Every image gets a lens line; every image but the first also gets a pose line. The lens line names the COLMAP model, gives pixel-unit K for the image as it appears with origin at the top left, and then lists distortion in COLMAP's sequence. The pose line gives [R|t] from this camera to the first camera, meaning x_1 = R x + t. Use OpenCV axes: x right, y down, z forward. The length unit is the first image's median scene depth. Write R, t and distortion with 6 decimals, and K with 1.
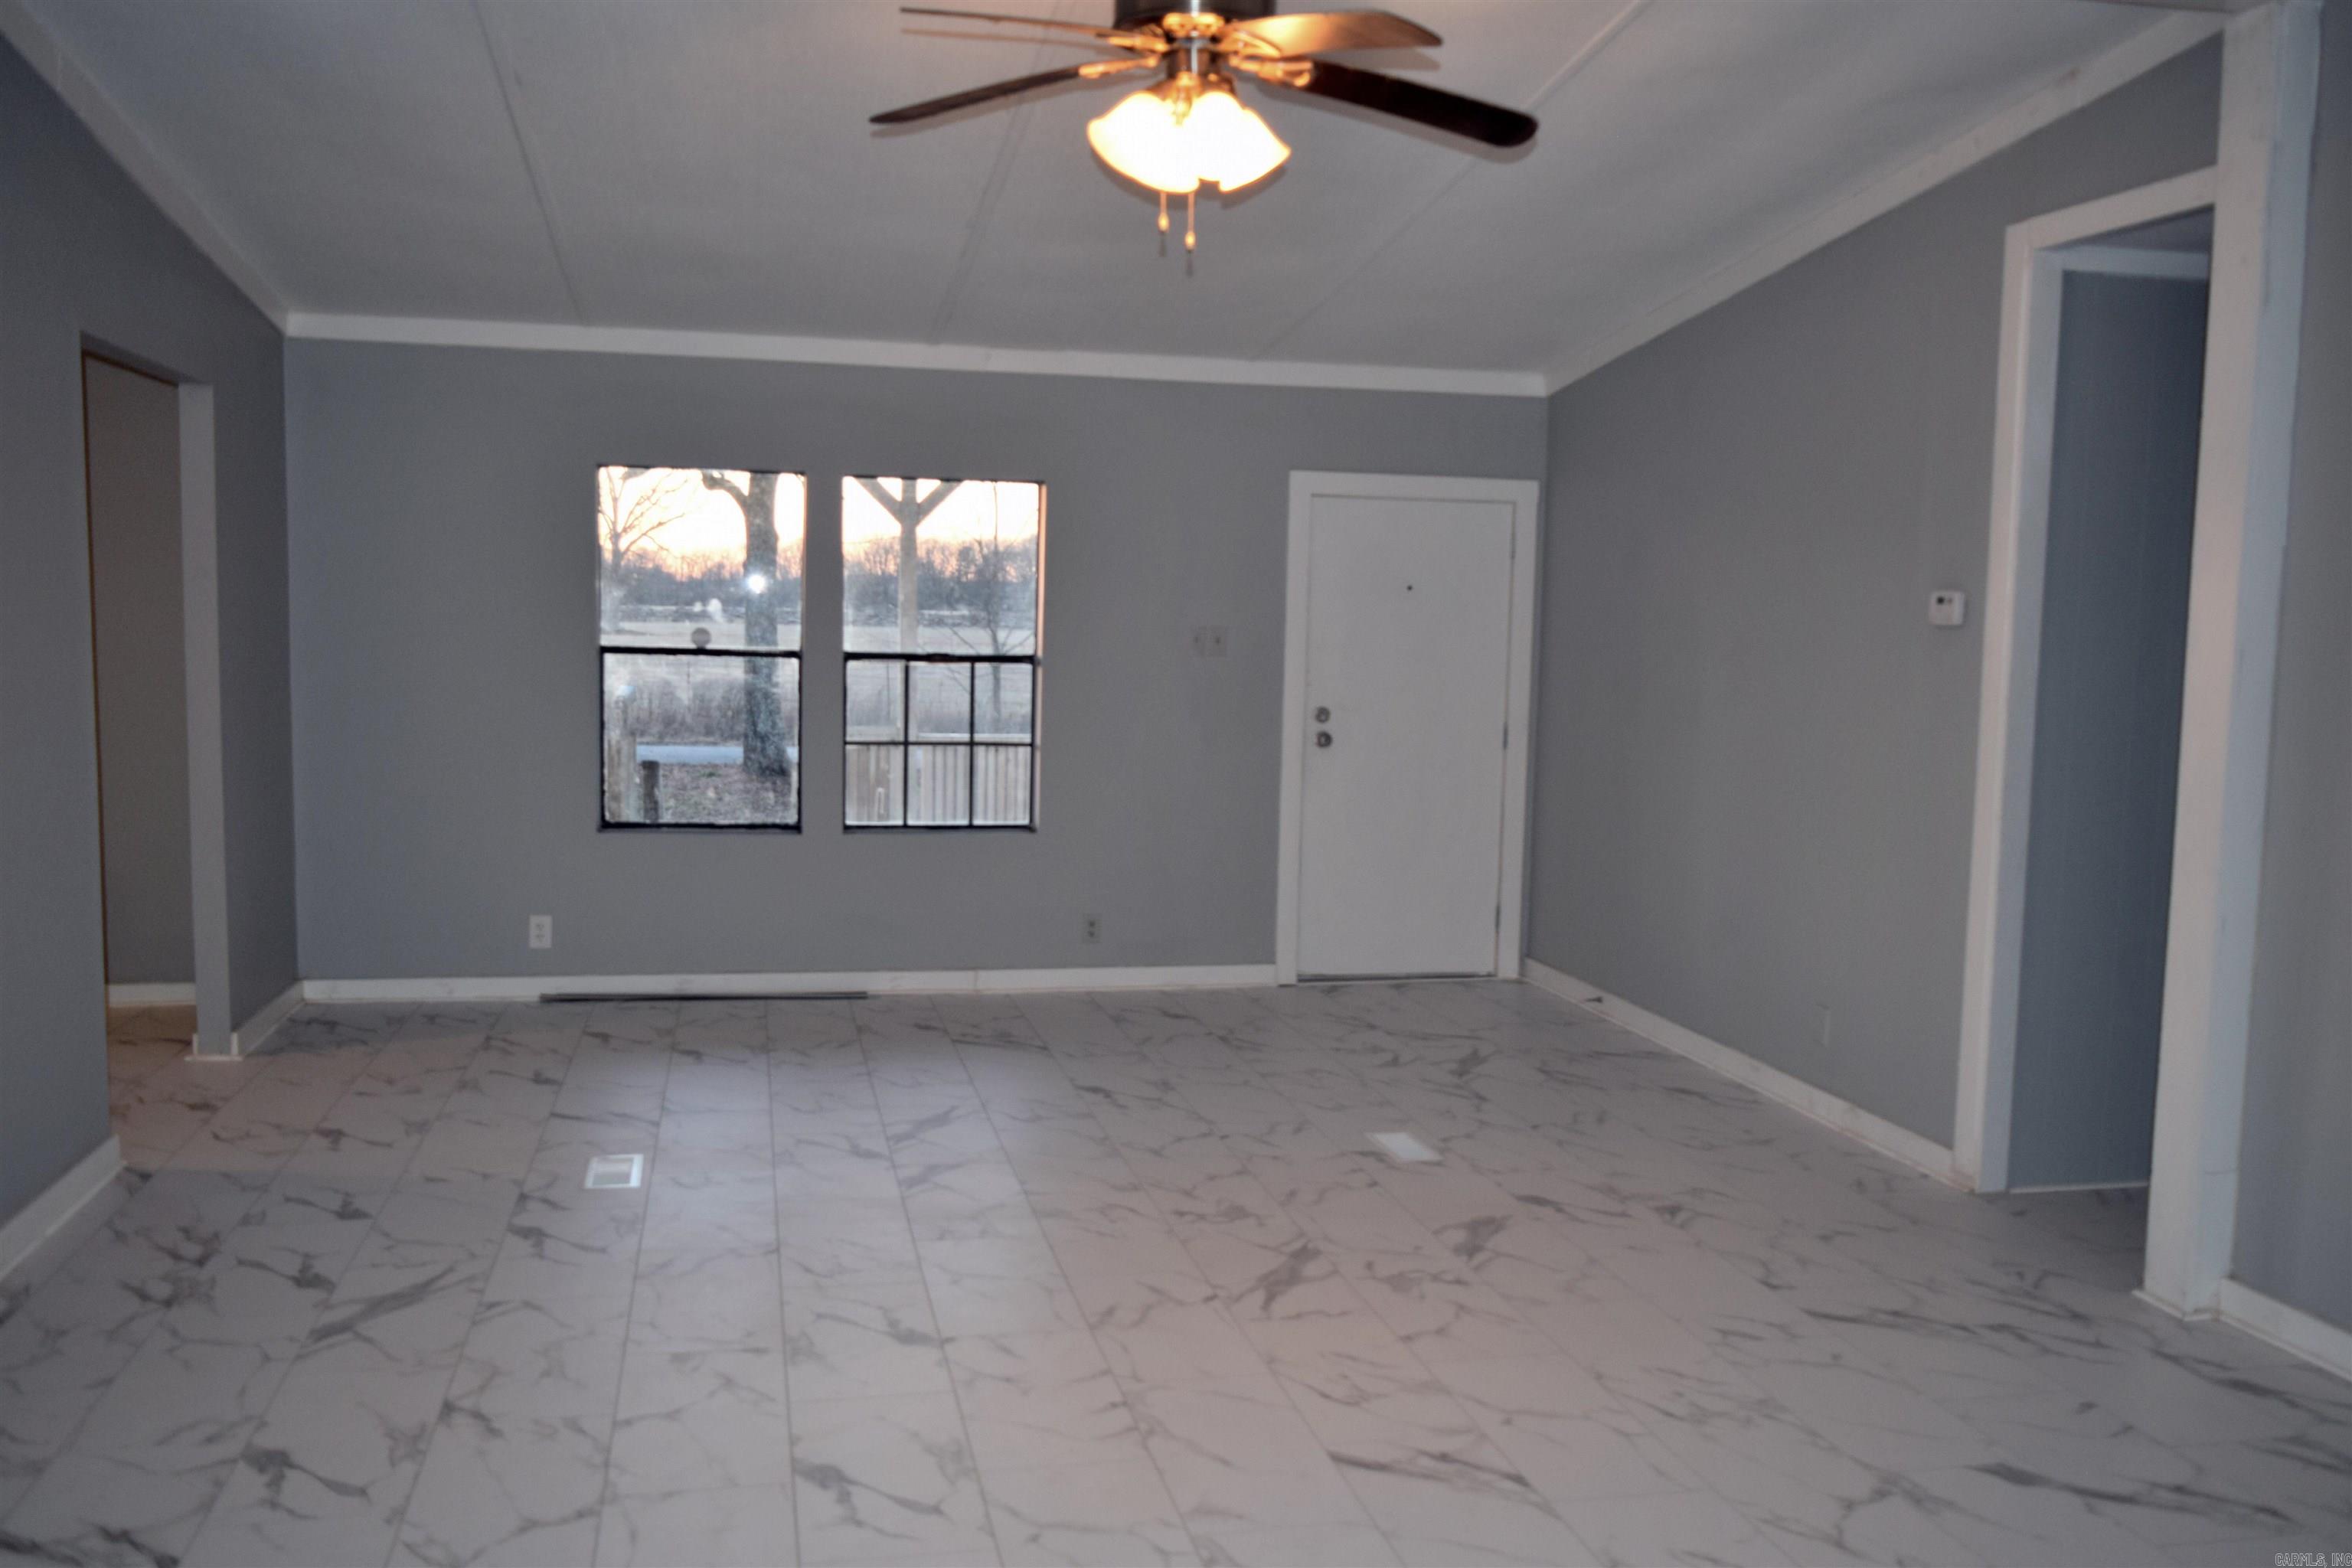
lens RADIAL K [[1944.6, 0, 1176.0], [0, 1944.6, 784.0], [0, 0, 1]] dist [-0.018636, 0.000731]
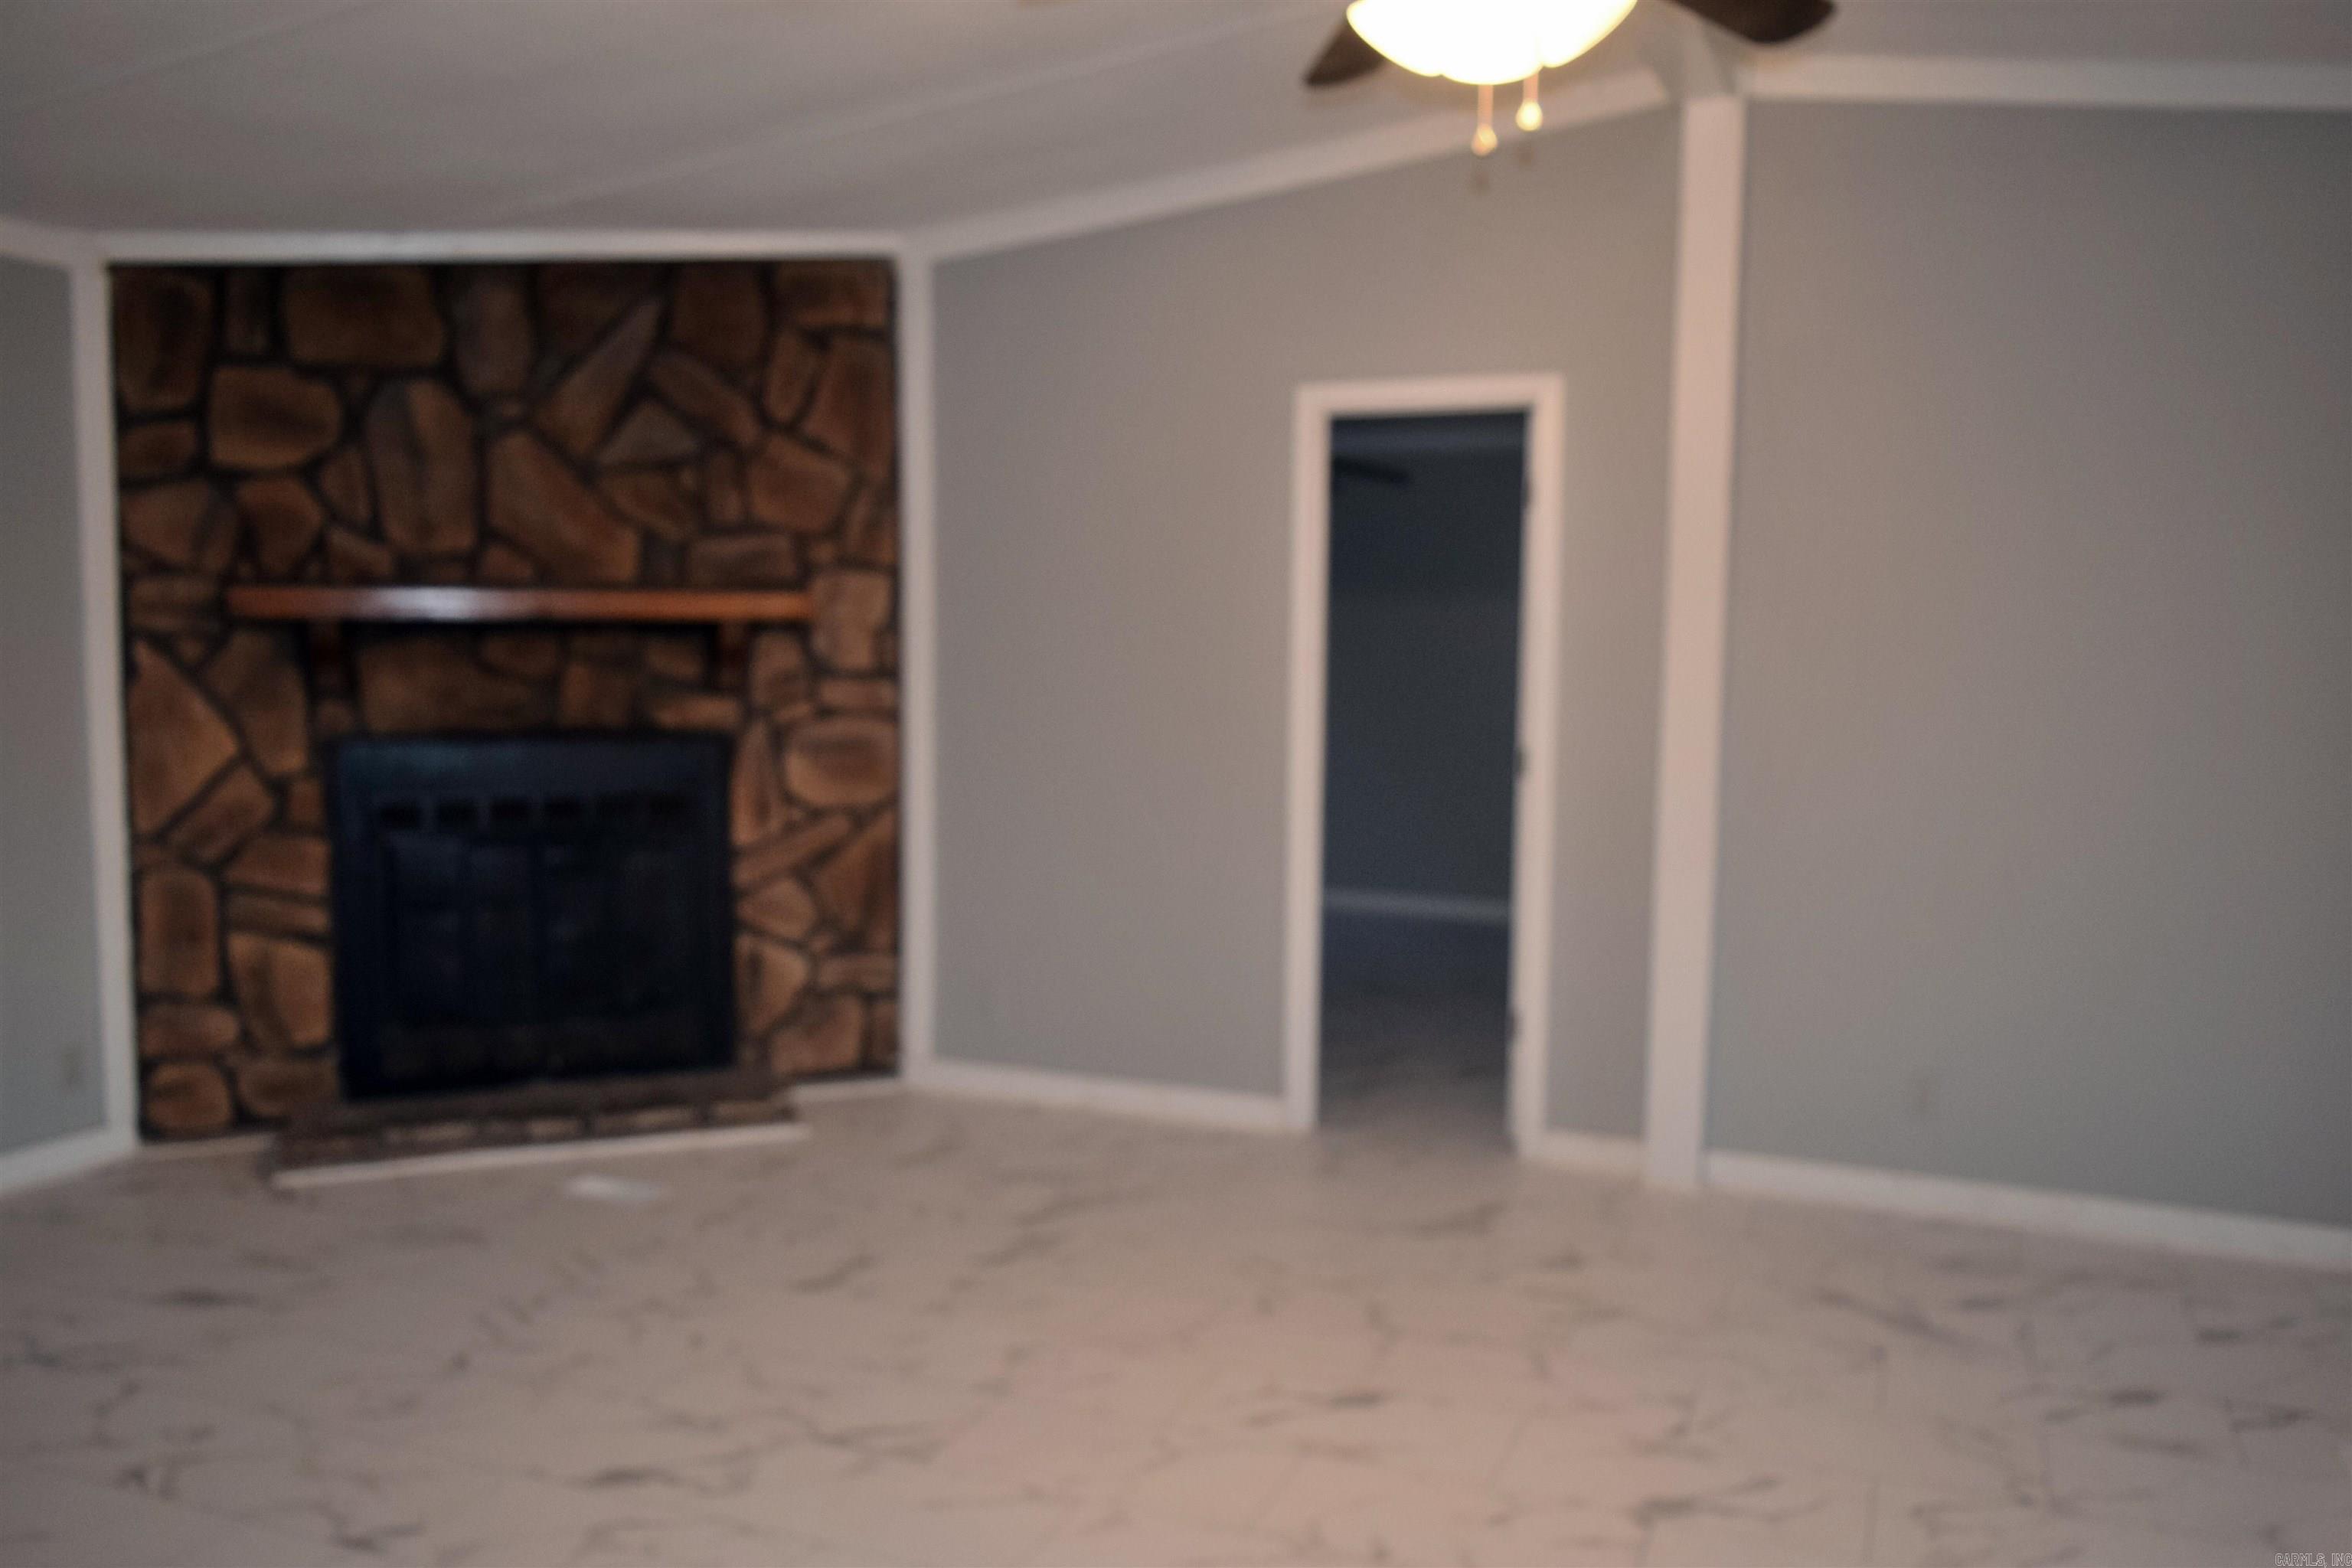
lens RADIAL K [[1838.4, 0, 1176.0], [0, 1838.4, 784.0], [0, 0, 1]] dist [-0.016373, 0.011268]
pose [[-0.578118, 0.042681, -0.814836, 0.604607], [-0.100051, 0.987387, 0.122705, -0.094932], [0.809796, 0.152463, -0.566556, 1.208936]]
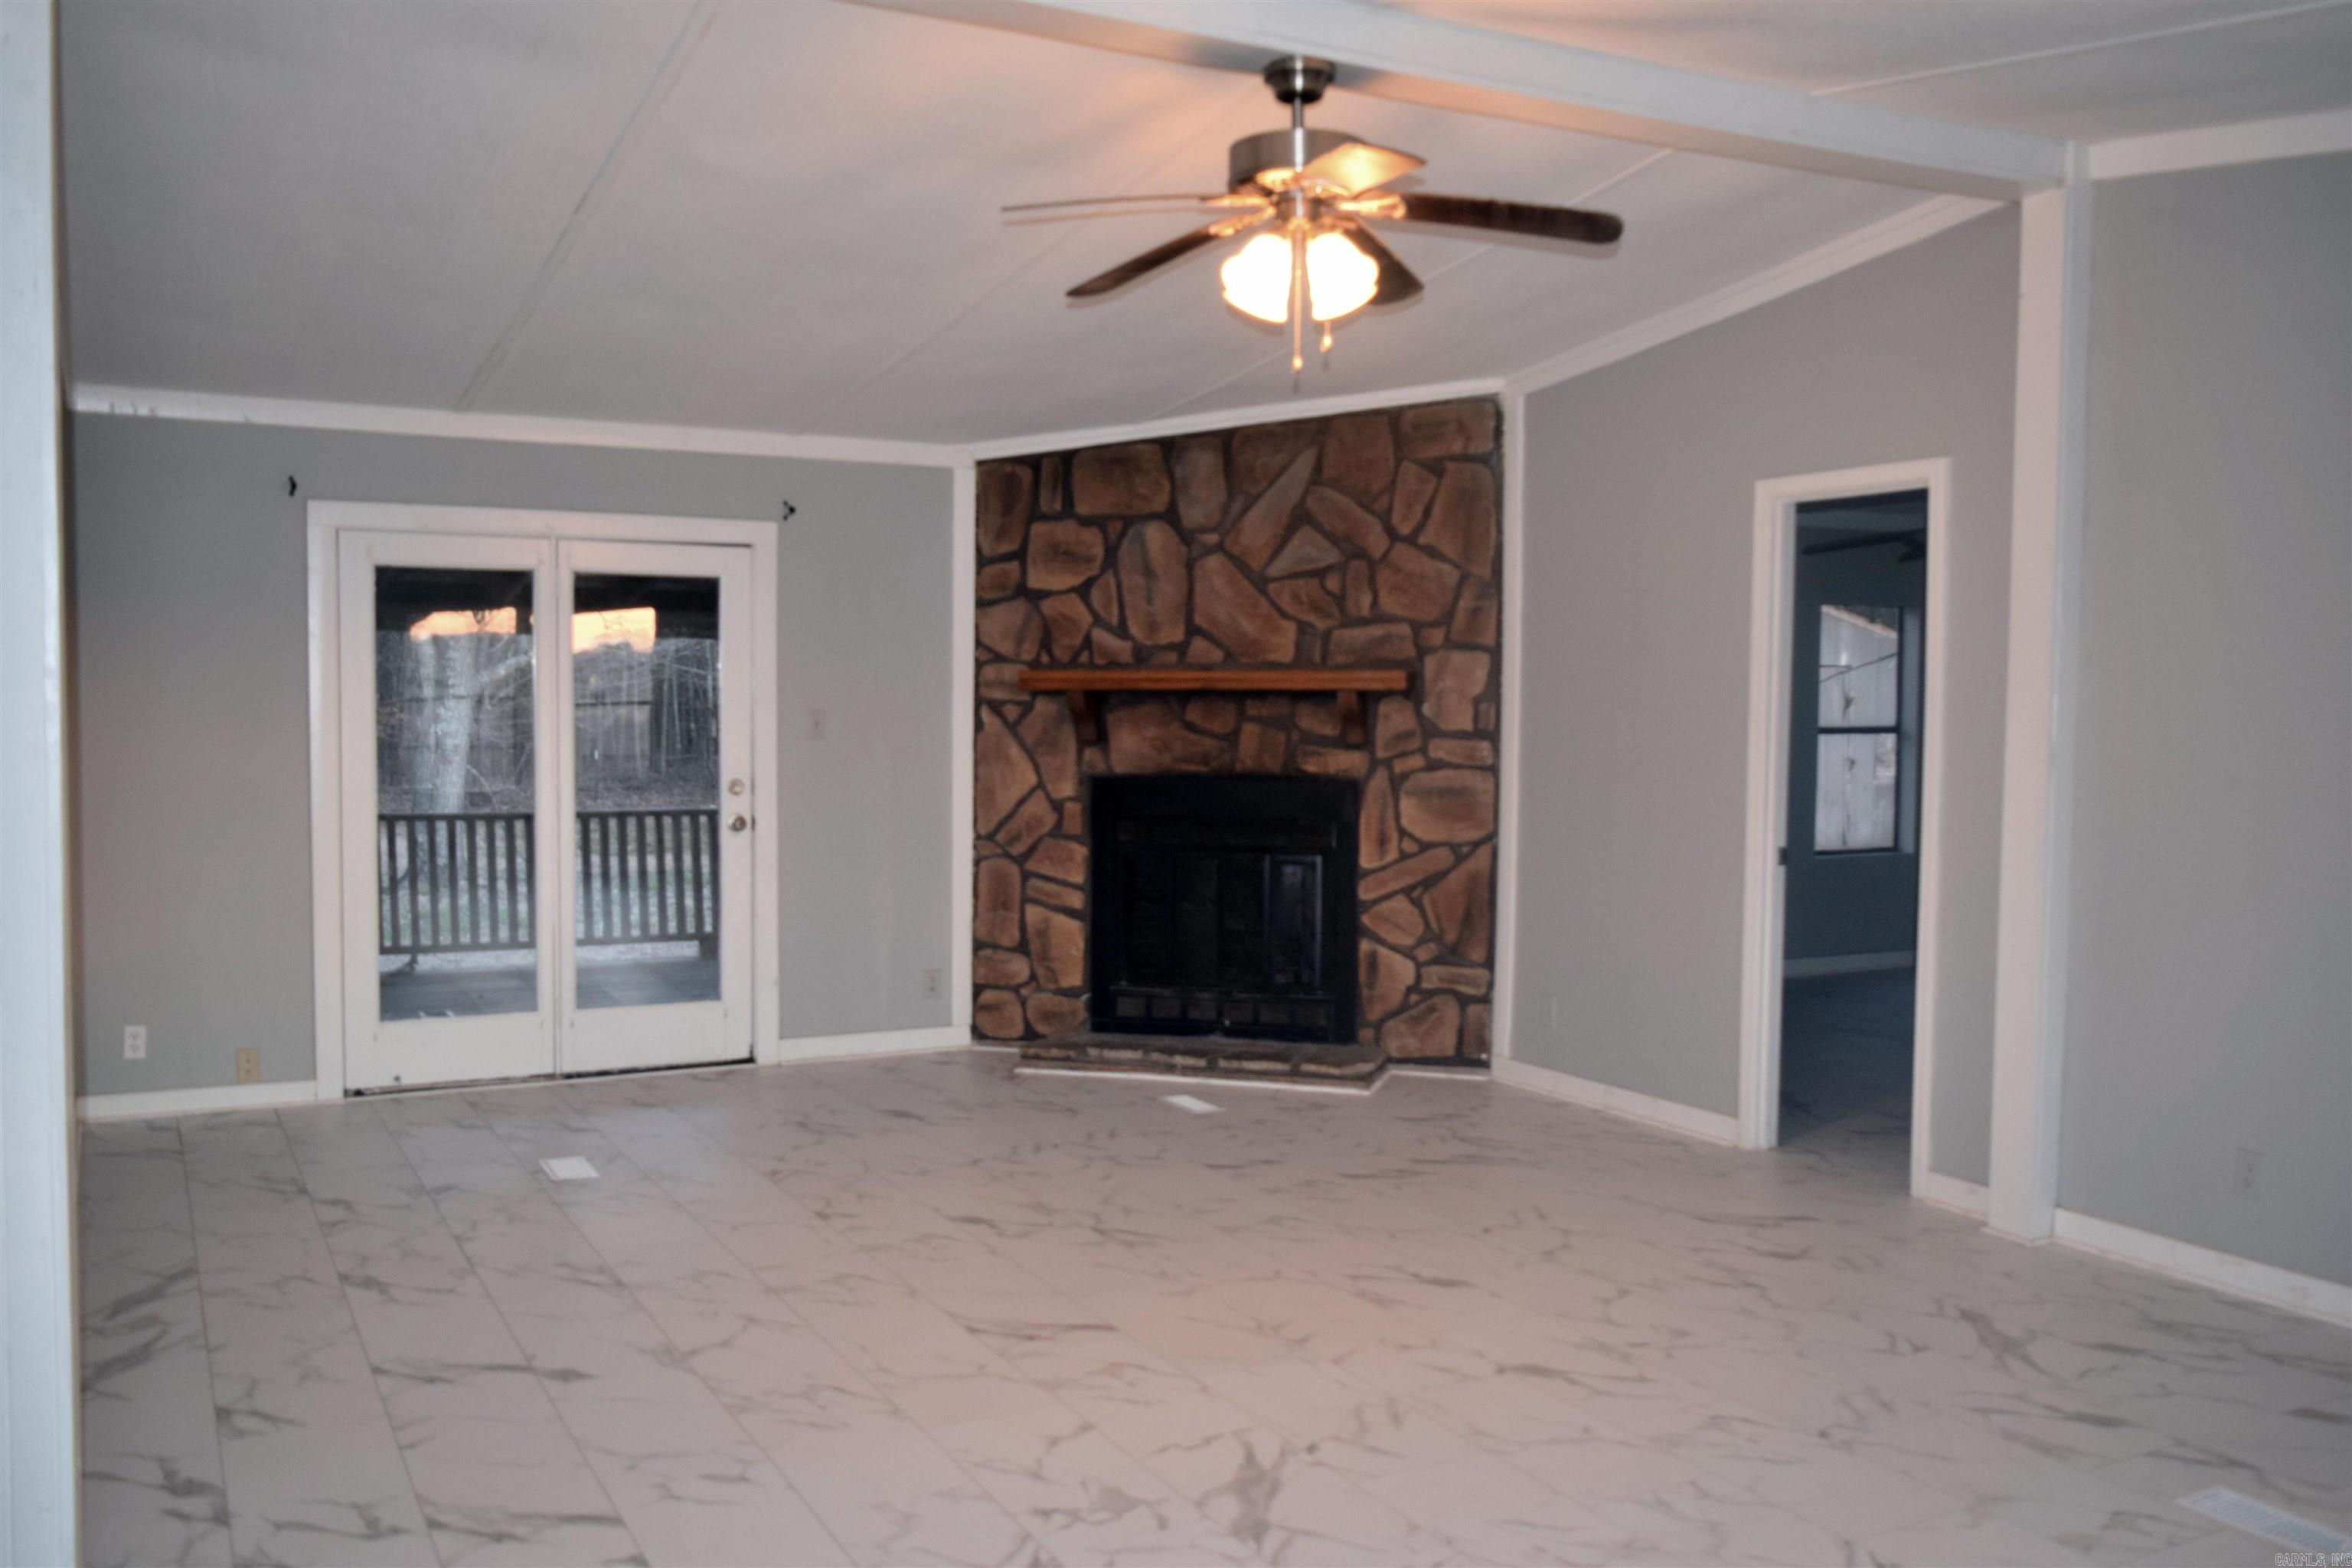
lens RADIAL K [[1944.6, 0, 1176.0], [0, 1944.6, 784.0], [0, 0, 1]] dist [-0.018636, 0.000731]
pose [[-0.962511, -0.015910, -0.270774, 0.343381], [-0.053221, 0.989951, 0.131016, -0.161159], [0.265969, 0.140515, -0.953686, 1.891352]]
